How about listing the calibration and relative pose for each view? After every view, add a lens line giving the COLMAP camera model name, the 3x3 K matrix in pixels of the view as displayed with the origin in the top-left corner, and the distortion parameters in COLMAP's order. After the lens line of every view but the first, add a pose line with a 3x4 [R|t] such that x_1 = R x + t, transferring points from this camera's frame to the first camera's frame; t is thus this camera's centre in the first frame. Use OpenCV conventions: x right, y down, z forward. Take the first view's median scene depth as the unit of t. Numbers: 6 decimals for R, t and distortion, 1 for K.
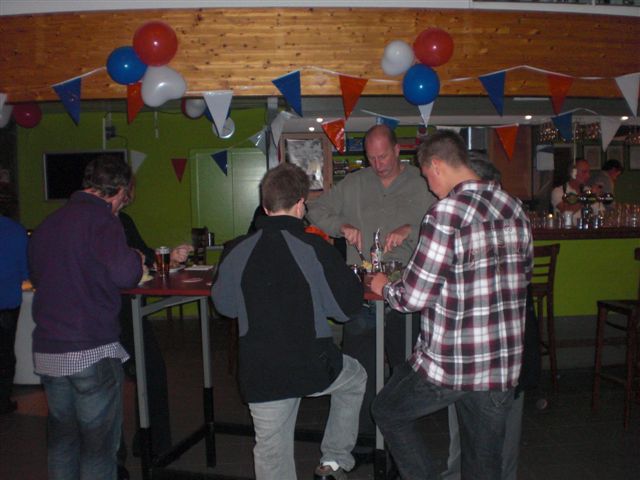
lens RADIAL K [[726.5, 0, 320.2], [0, 726.5, 253.6], [0, 0, 1]] dist [-0.081926, -0.166995]
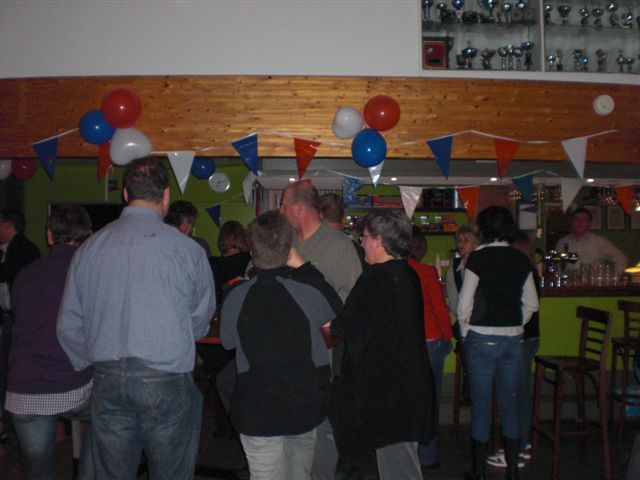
lens RADIAL K [[726.5, 0, 320.2], [0, 726.5, 253.6], [0, 0, 1]] dist [-0.081926, -0.166995]
pose [[0.998246, 0.022262, -0.054853, 0.127956], [-0.026249, 0.996982, -0.073068, 0.001899], [0.053061, 0.074379, 0.995817, -0.059059]]
